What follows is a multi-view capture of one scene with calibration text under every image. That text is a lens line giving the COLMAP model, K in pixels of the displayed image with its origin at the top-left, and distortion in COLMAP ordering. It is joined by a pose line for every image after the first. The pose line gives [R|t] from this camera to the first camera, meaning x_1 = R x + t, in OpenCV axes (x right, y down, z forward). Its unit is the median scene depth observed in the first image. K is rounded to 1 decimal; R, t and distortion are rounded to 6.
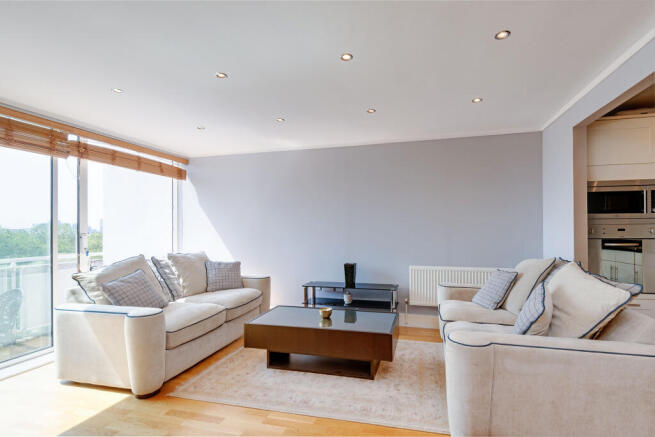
lens RADIAL K [[304.8, 0, 328.4], [0, 304.8, 229.4], [0, 0, 1]] dist [0.000663, 0.000026]
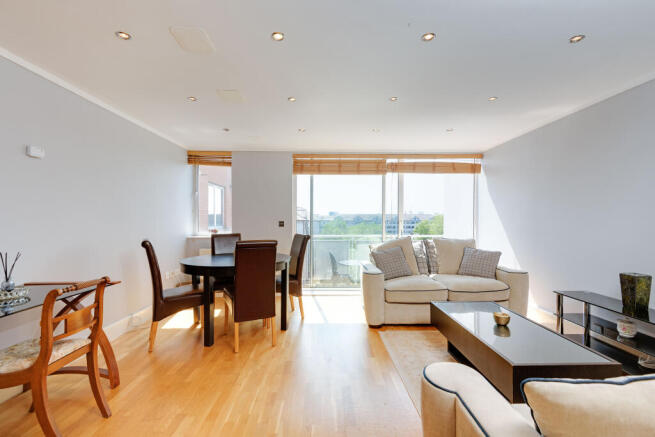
lens RADIAL K [[285.7, 0, 327.5], [0, 285.7, 218.5], [0, 0, 1]] dist [0.001172, 0.000132]
pose [[0.256557, 0.000002, -0.966529, 0.477038], [-0.004837, 0.999987, -0.001282, 0.005316], [0.966517, 0.005004, 0.256554, 0.269098]]
